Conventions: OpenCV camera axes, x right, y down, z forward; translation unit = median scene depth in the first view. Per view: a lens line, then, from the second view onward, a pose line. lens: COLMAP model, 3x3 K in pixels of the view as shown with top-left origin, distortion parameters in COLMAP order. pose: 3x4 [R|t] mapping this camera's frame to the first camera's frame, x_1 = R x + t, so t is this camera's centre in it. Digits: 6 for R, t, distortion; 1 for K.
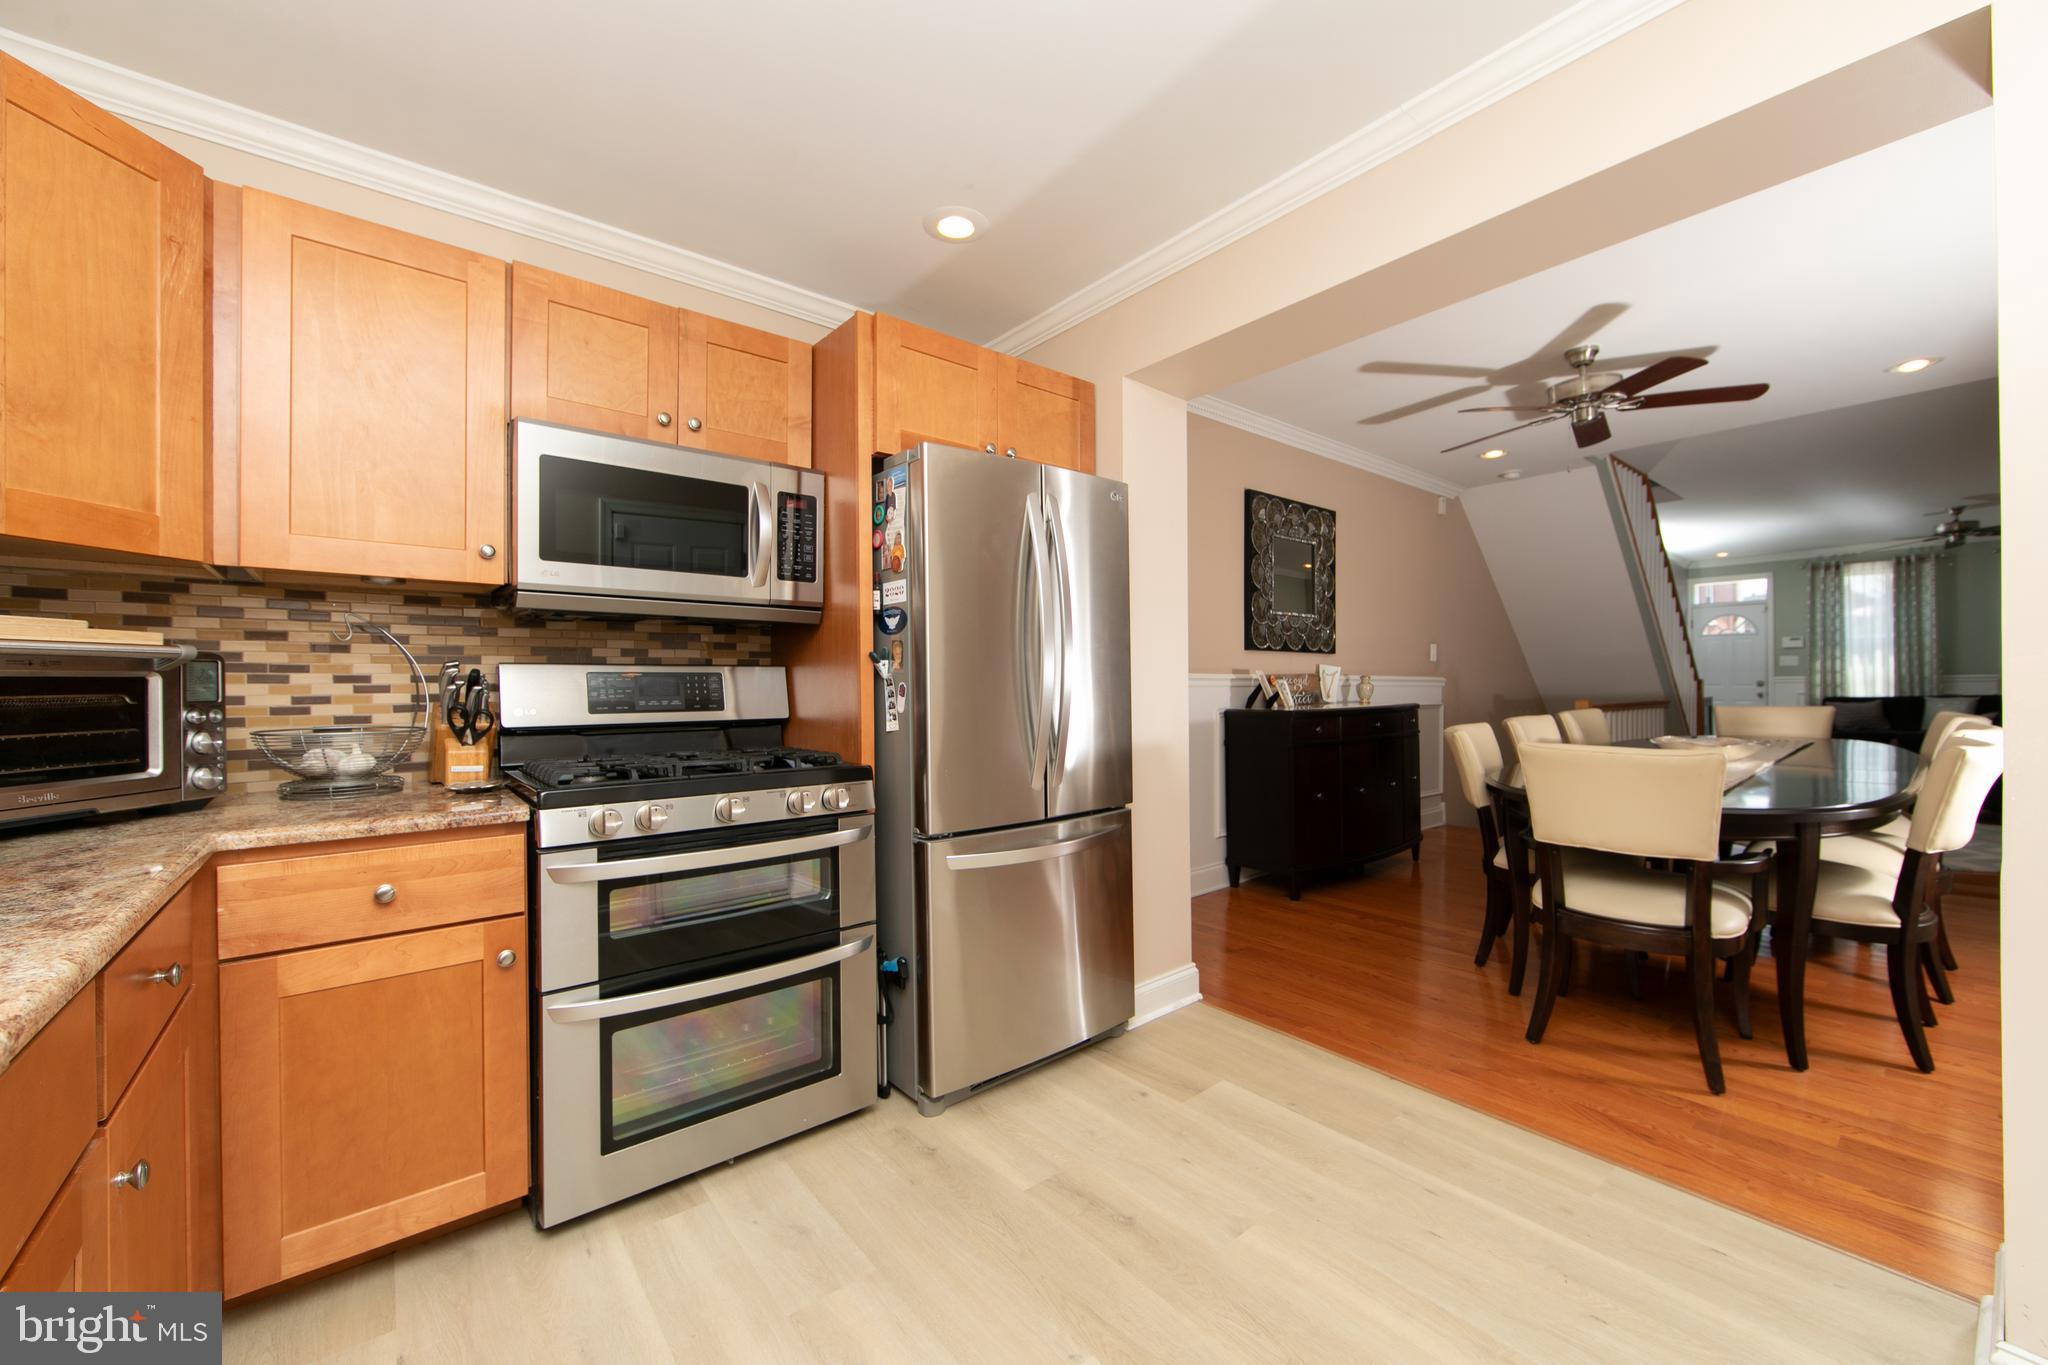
lens RADIAL K [[812.7, 0, 1030.6], [0, 812.7, 678.5], [0, 0, 1]] dist [0.016692, 0.000069]
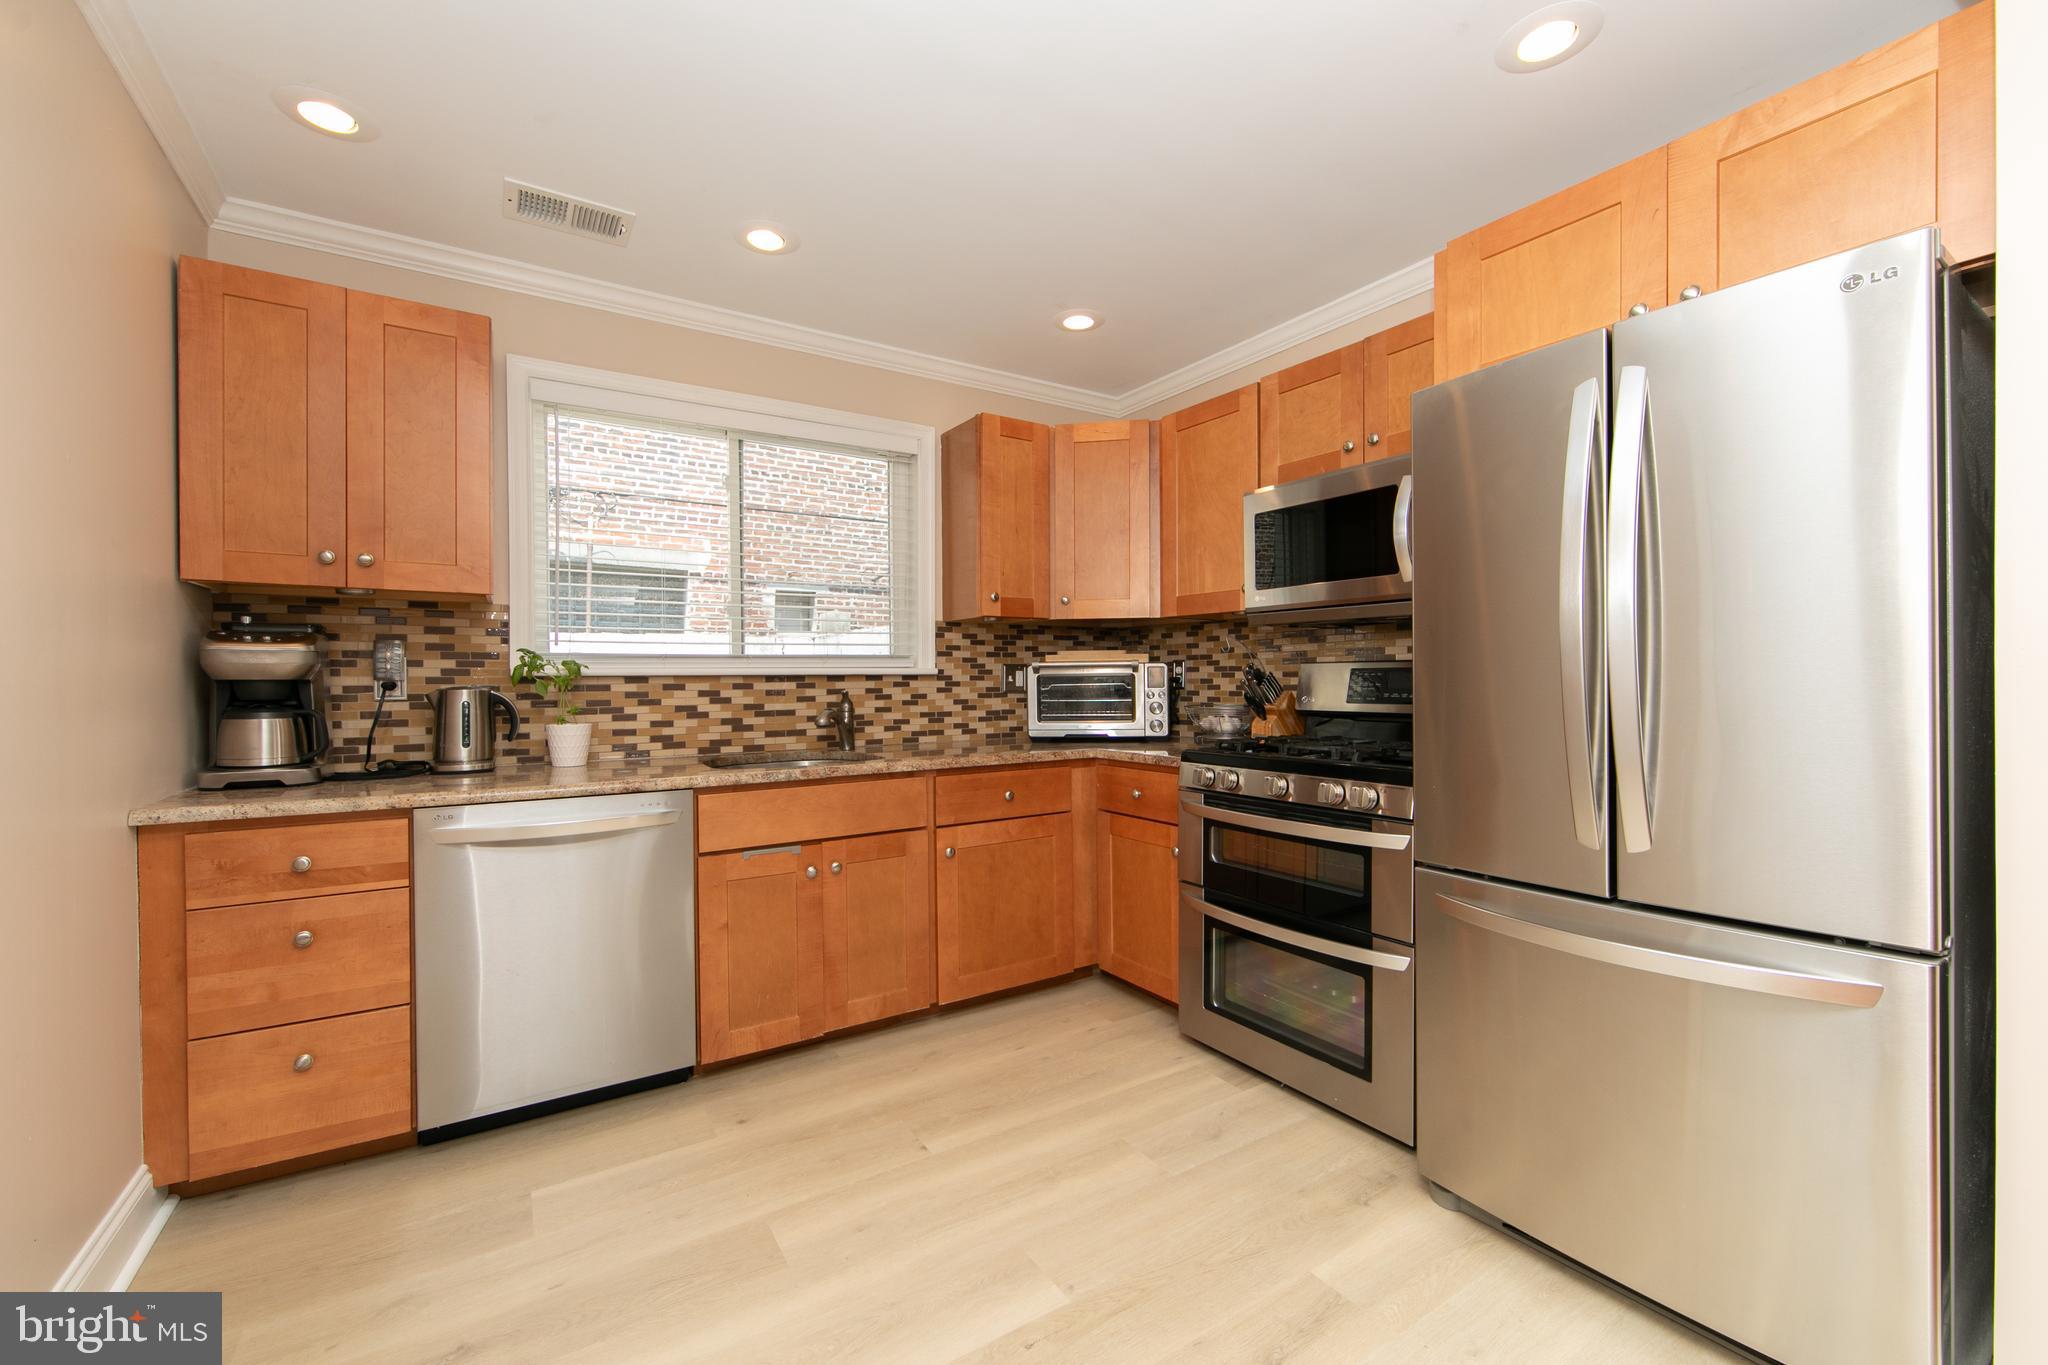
lens RADIAL K [[844.0, 0, 1065.6], [0, 844.0, 683.7], [0, 0, 1]] dist [-0.000277, -0.000034]
pose [[-0.090382, 0.008304, -0.995873, 0.760435], [0.012641, 0.999894, 0.007190, 0.001136], [0.995827, -0.011939, -0.090477, 0.712643]]
